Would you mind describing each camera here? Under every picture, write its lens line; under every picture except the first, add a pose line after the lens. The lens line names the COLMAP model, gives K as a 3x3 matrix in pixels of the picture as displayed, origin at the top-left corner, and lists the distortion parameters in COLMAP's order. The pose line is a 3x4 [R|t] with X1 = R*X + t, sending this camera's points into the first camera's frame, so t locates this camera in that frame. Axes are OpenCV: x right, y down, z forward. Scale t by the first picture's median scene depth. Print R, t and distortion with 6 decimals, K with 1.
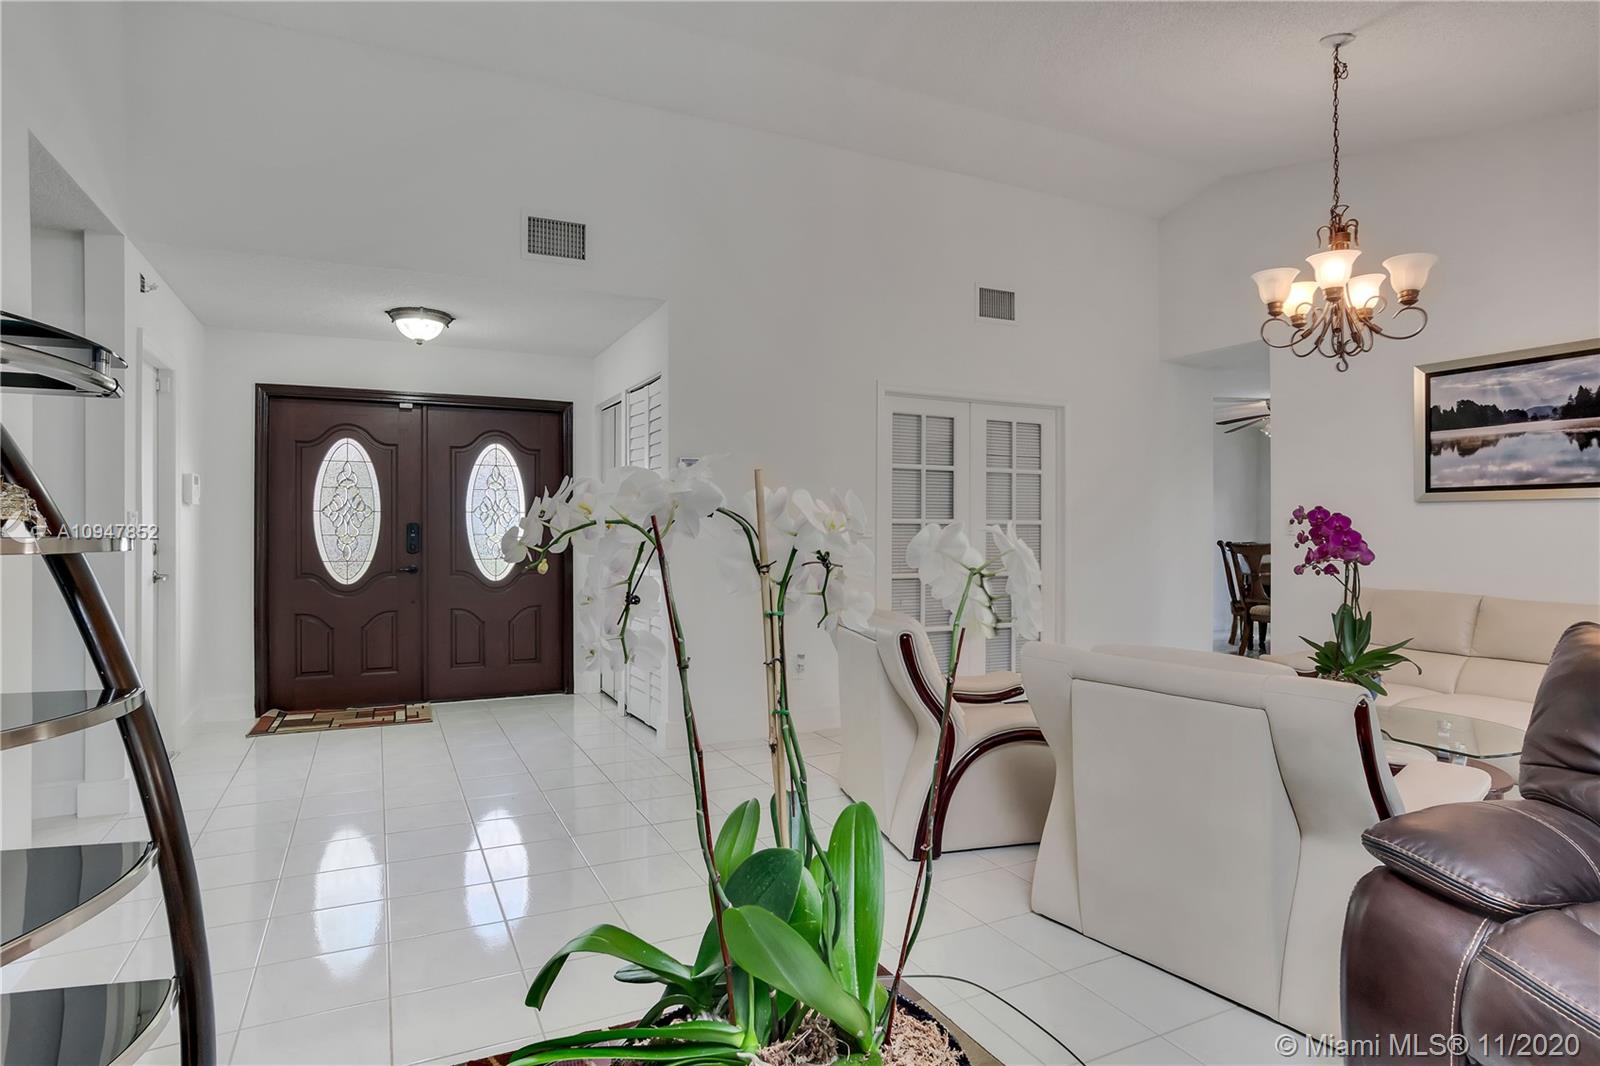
lens RADIAL K [[869.6, 0, 804.9], [0, 869.6, 531.4], [0, 0, 1]] dist [-0.043609, 0.030453]
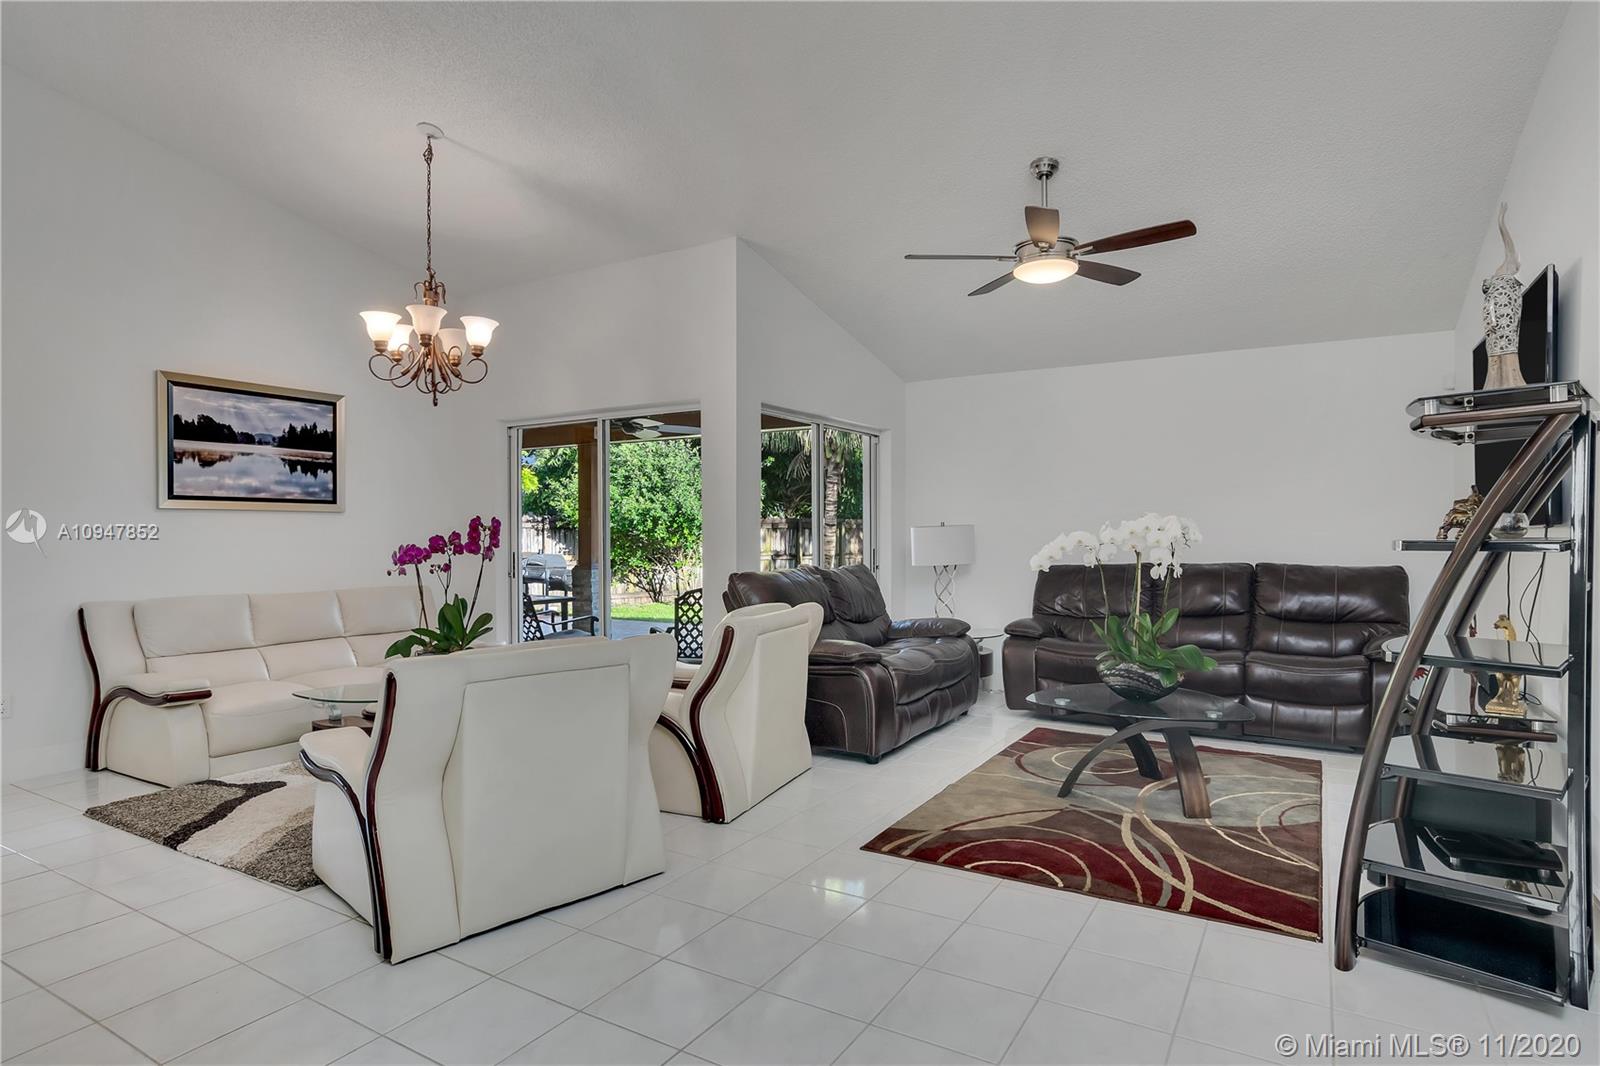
lens RADIAL K [[869.6, 0, 802.0], [0, 869.6, 544.1], [0, 0, 1]] dist [-0.043609, 0.030453]
pose [[-0.536913, -0.012545, 0.843544, -0.560867], [0.004577, 0.999831, 0.017783, -0.008164], [-0.843625, 0.013409, -0.536765, 0.991122]]
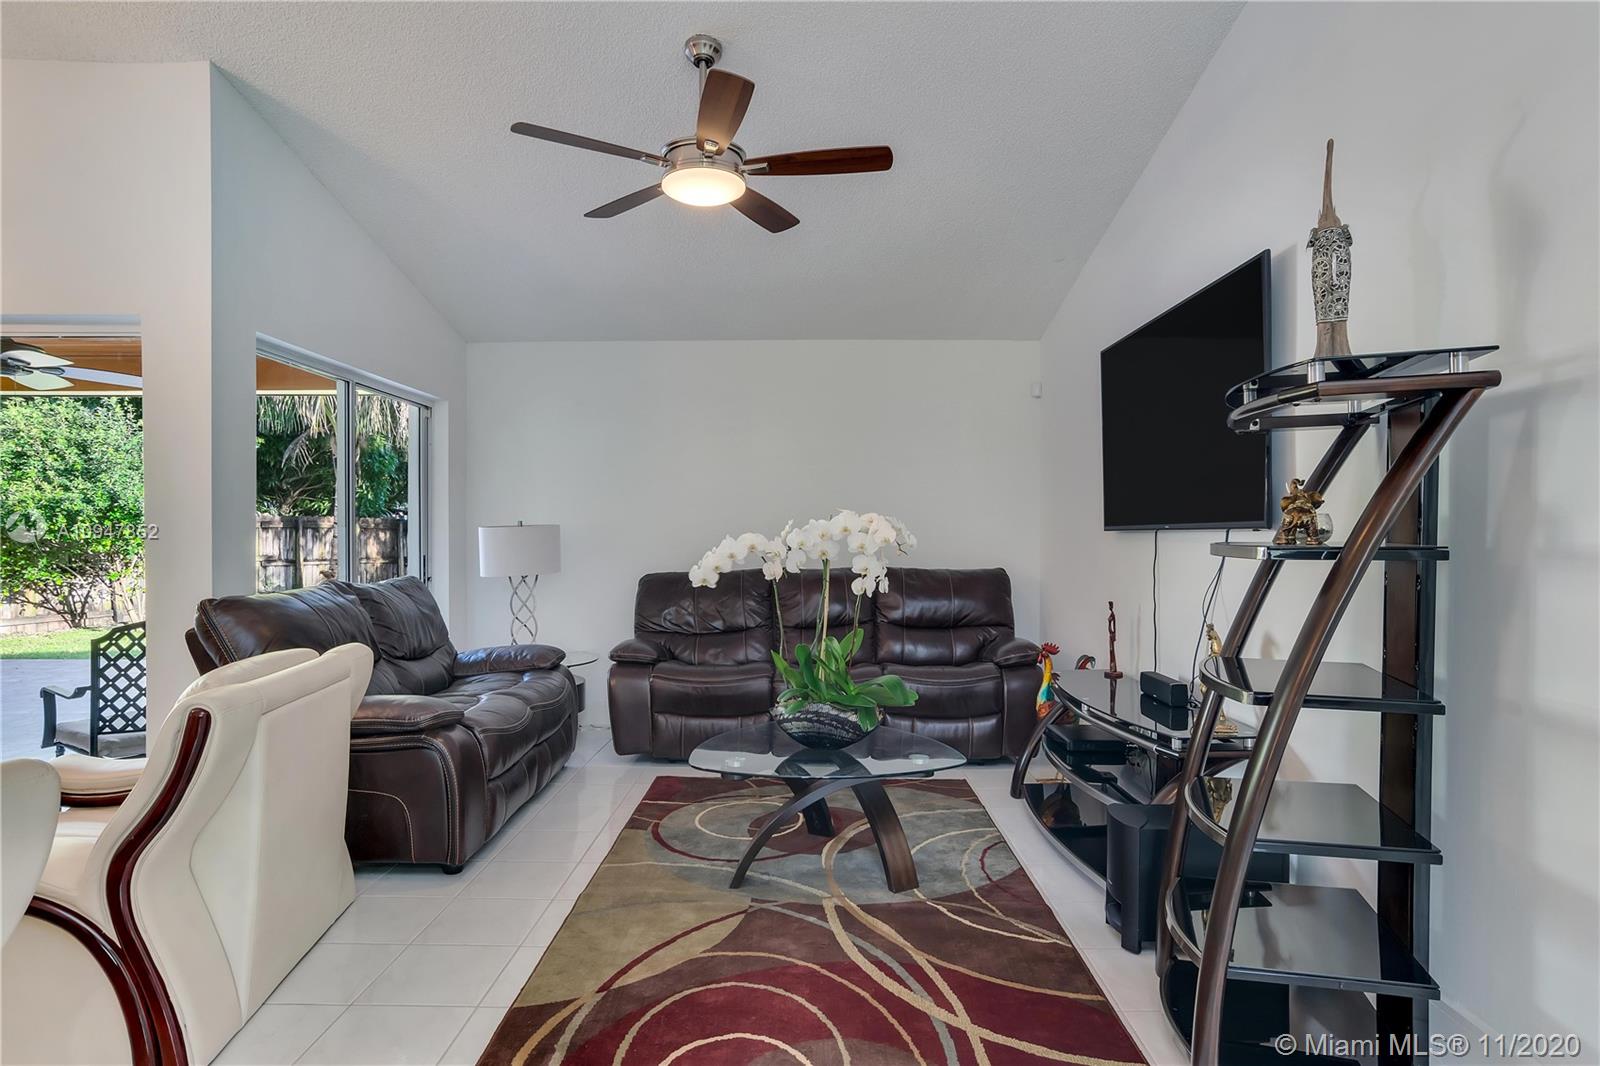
lens RADIAL K [[869.6, 0, 804.1], [0, 869.6, 543.3], [0, 0, 1]] dist [-0.043609, 0.030453]
pose [[-0.891244, -0.008251, 0.453450, -0.306853], [-0.000794, 0.999861, 0.016633, -0.007663], [-0.453524, 0.014464, -0.891127, 0.858982]]
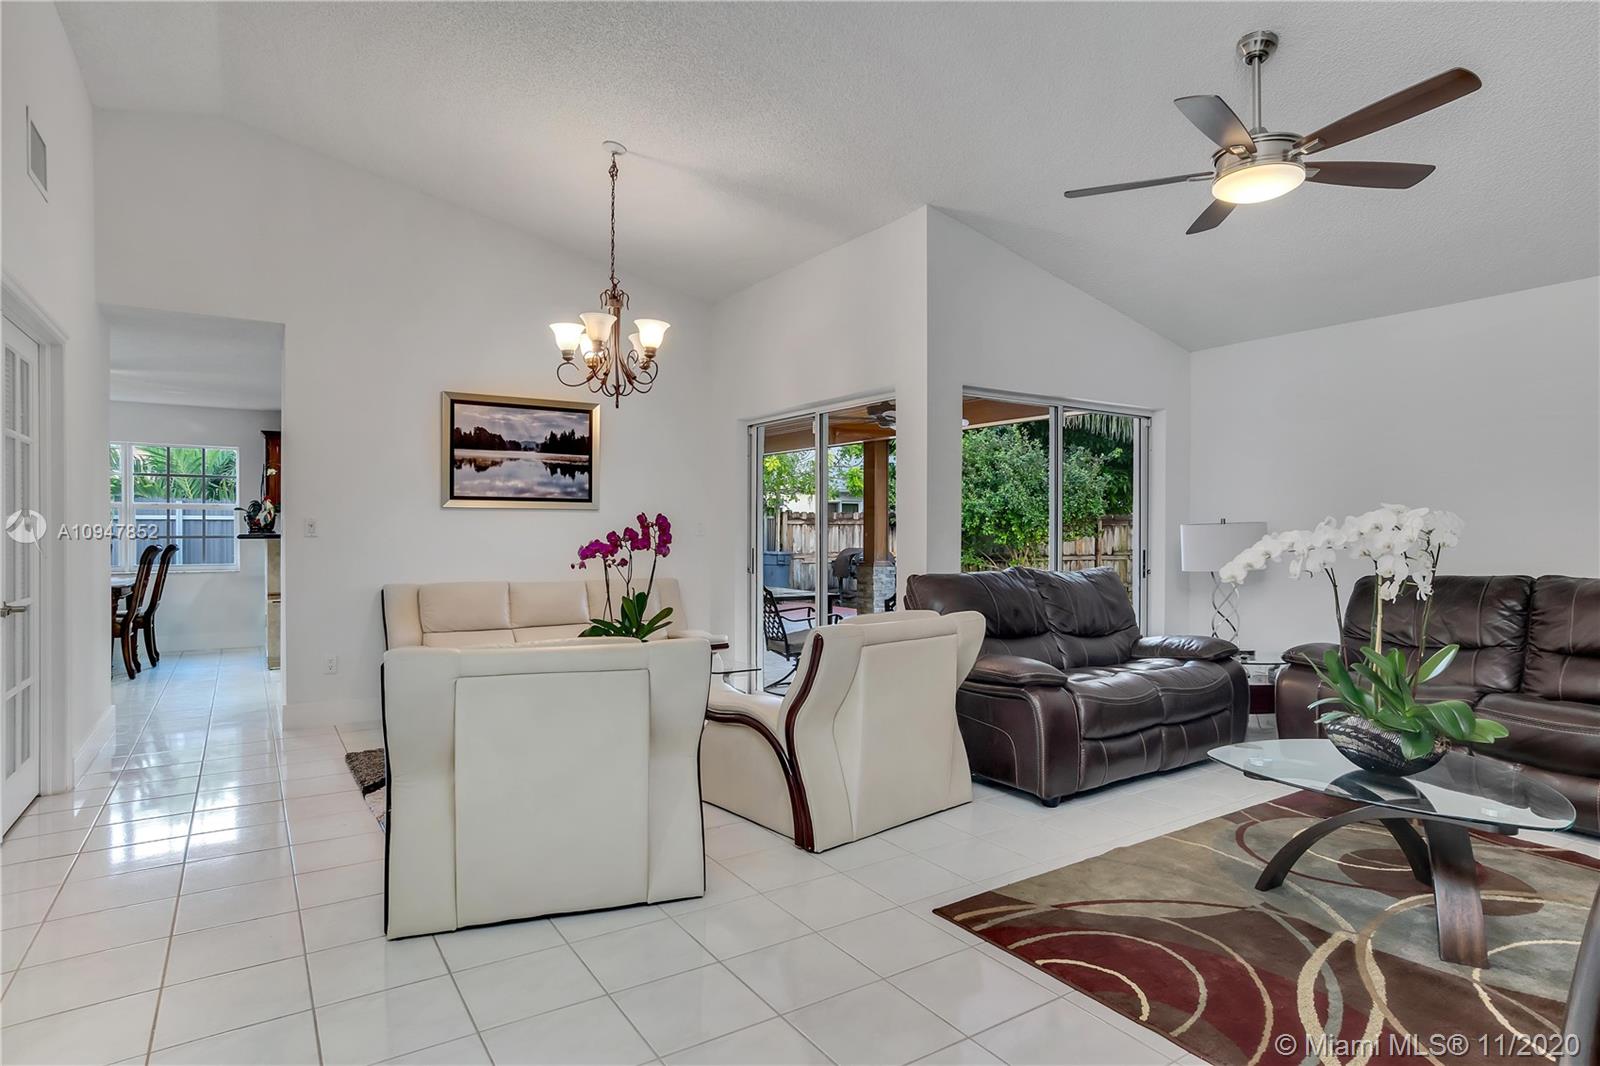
lens RADIAL K [[869.6, 0, 797.0], [0, 869.6, 534.0], [0, 0, 1]] dist [-0.043609, 0.030453]
pose [[-0.116729, -0.008222, 0.993130, -0.562296], [0.001542, 0.999963, 0.008460, -0.007655], [-0.993163, 0.002519, -0.116712, 0.719585]]
